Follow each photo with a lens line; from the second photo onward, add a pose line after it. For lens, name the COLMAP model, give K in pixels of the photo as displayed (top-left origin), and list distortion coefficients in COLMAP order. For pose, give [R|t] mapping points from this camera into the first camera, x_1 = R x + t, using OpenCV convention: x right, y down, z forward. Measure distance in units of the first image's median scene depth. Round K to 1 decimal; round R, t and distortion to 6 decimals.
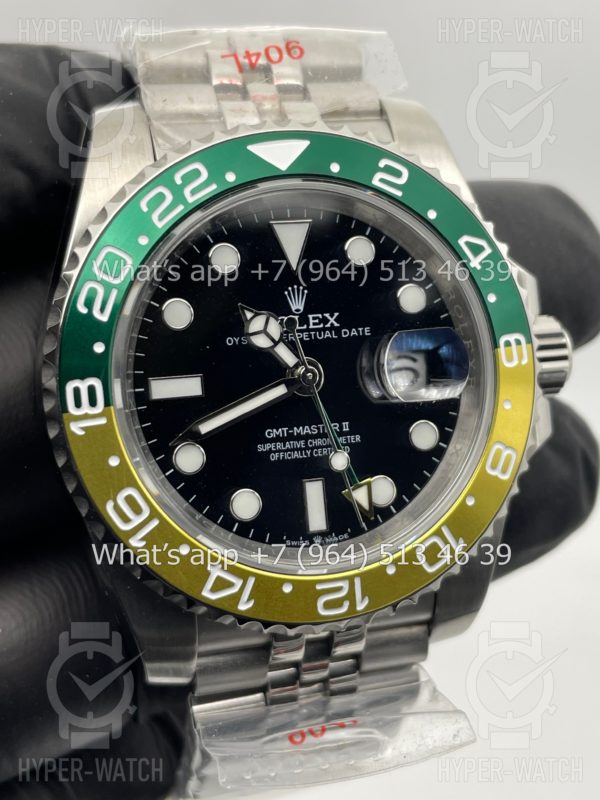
lens RADIAL K [[1236.2, 0, 300.0], [0, 1236.2, 400.0], [0, 0, 1]] dist [0.052384, 0.111662]
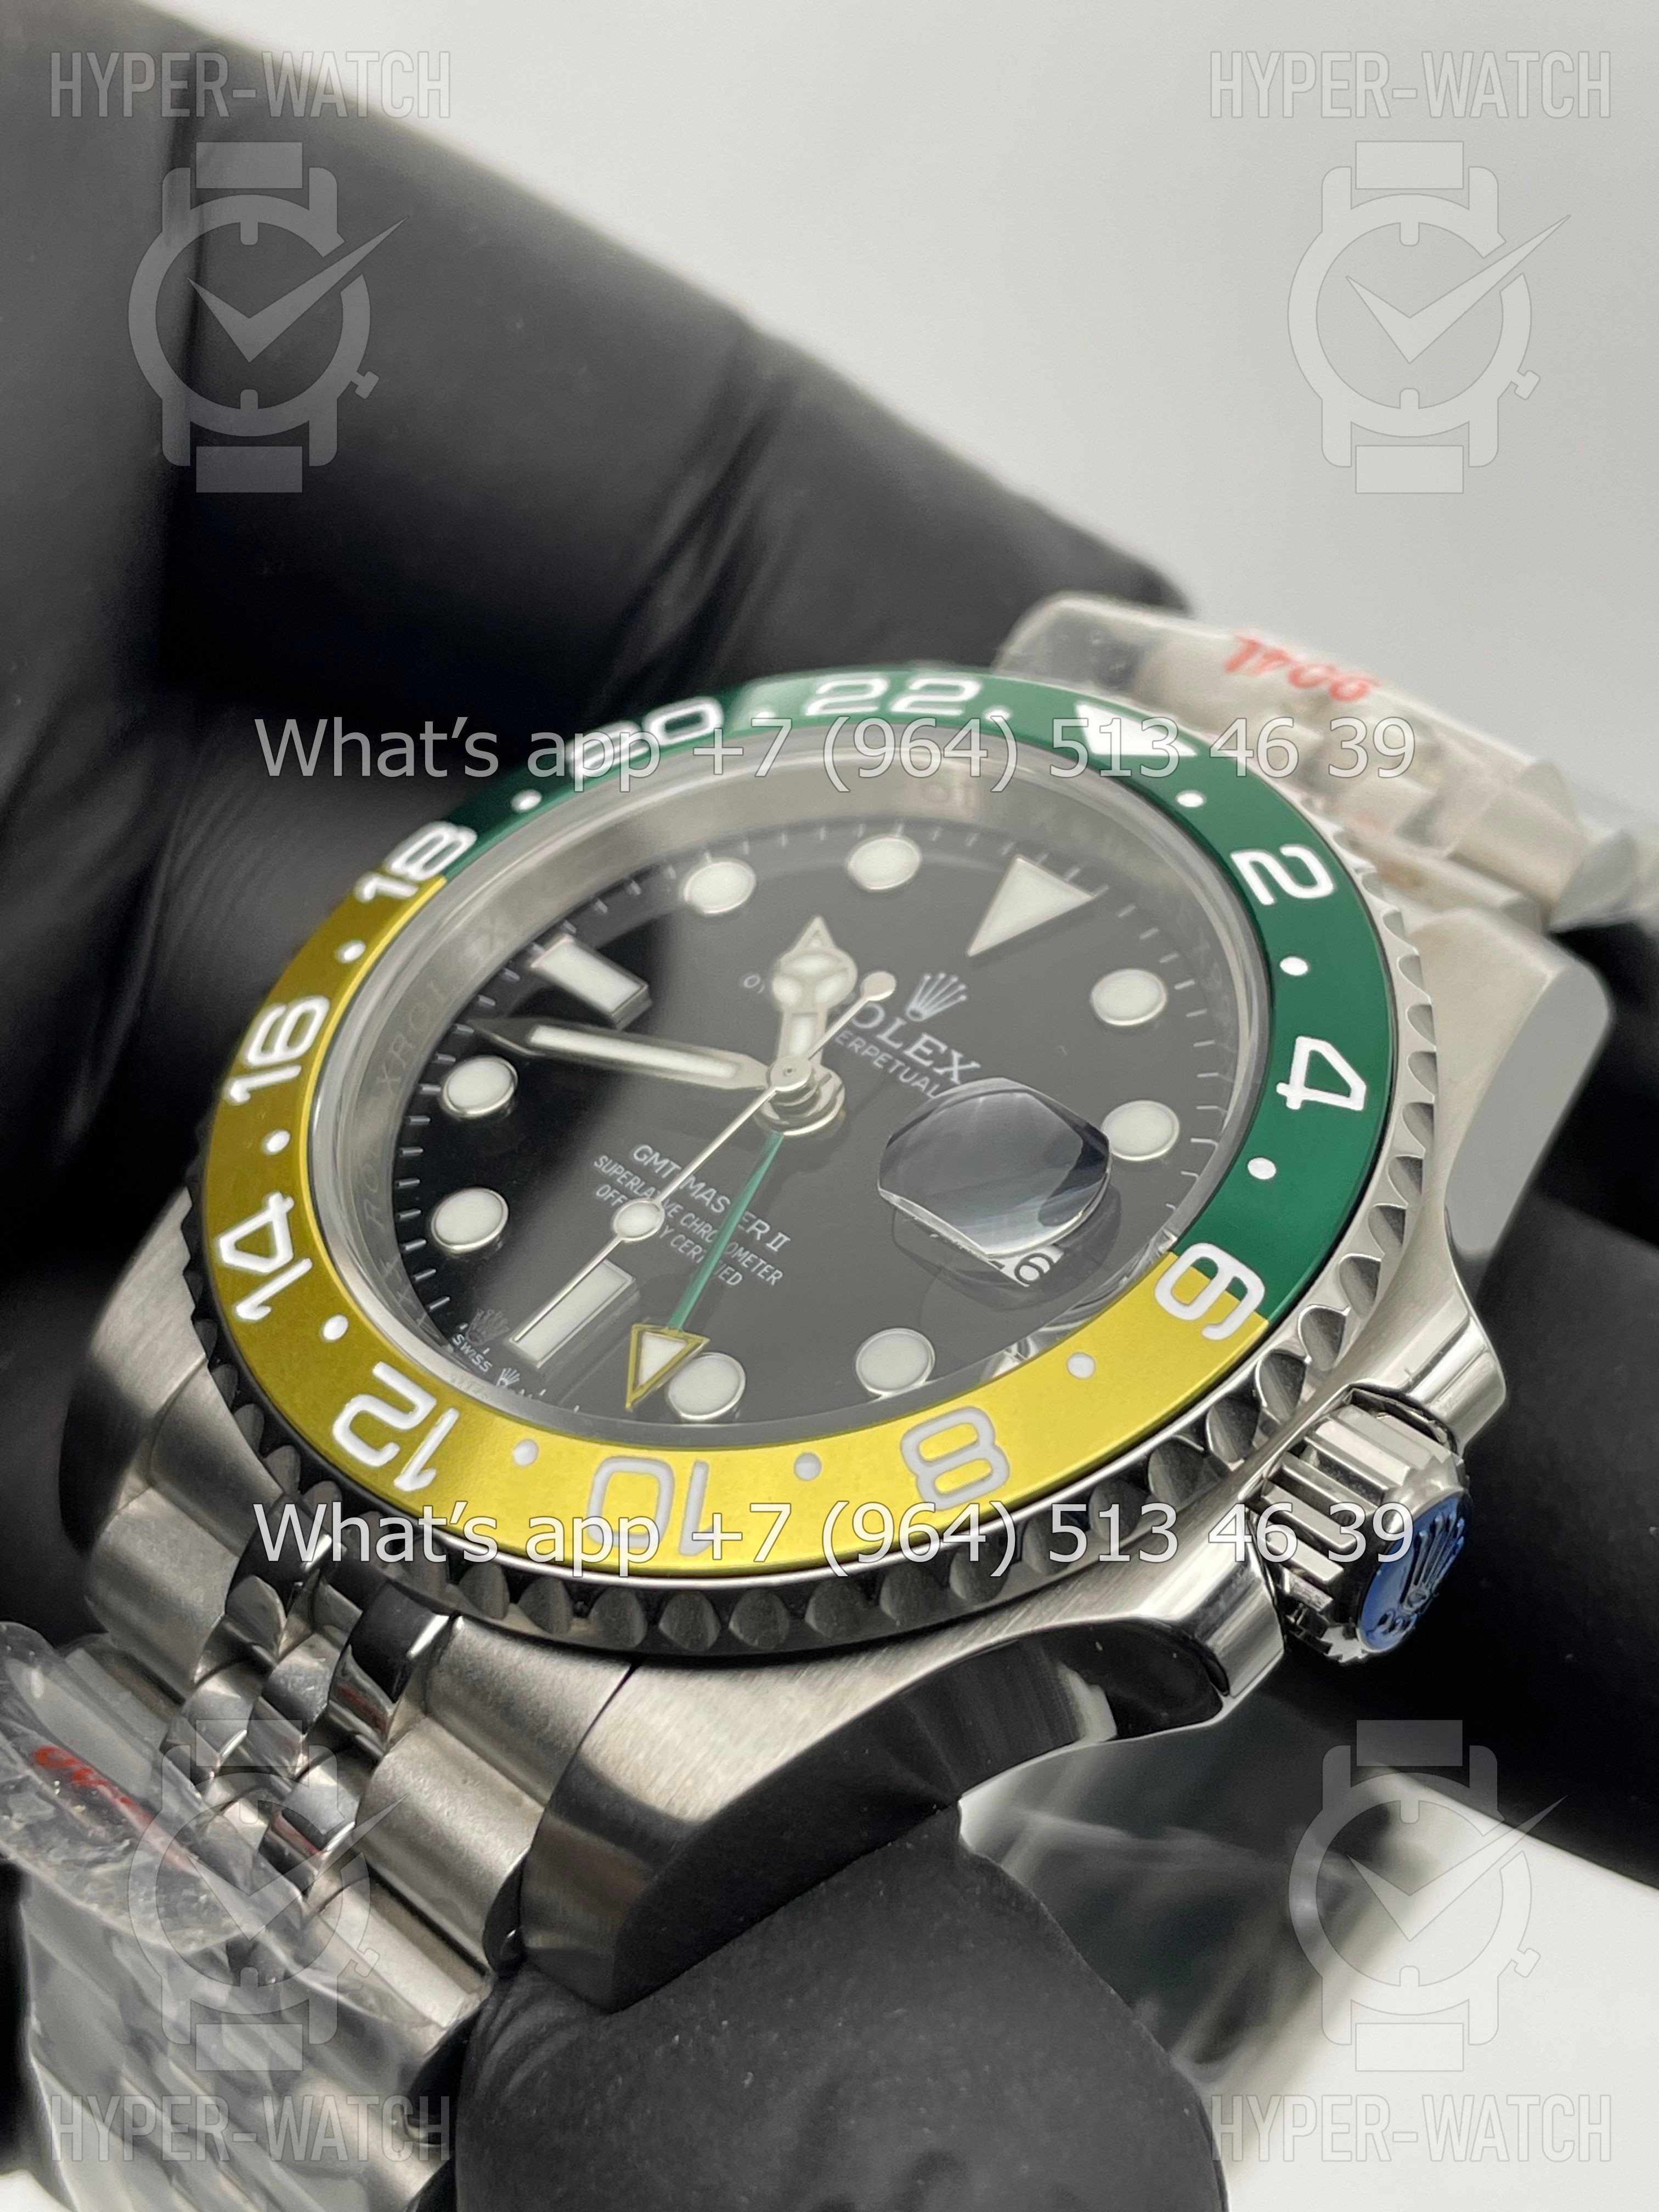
lens RADIAL K [[3479.9, 0, 886.1], [0, 3479.9, 1053.1], [0, 0, 1]] dist [-0.001747, -0.025492]
pose [[0.577944, 0.289213, -0.763110, 0.891809], [-0.735378, 0.590008, -0.333332, 0.332514], [0.353837, 0.753821, 0.553672, 0.371913]]
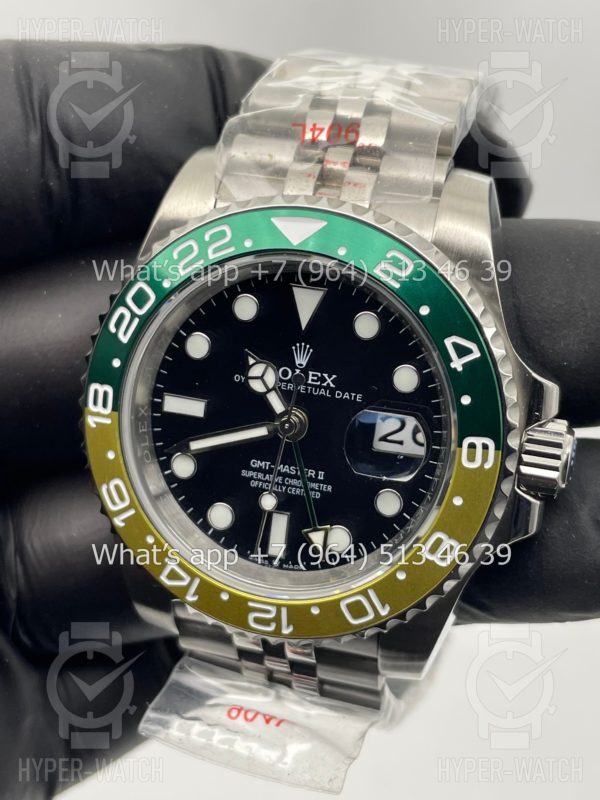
lens RADIAL K [[1258.6, 0, 320.5], [0, 1258.6, 380.9], [0, 0, 1]] dist [-0.001747, -0.025492]
pose [[0.851276, 0.263406, -0.453813, 0.541974], [-0.197722, 0.962146, 0.187564, -0.280024], [0.486040, -0.069940, 0.871133, 0.016434]]
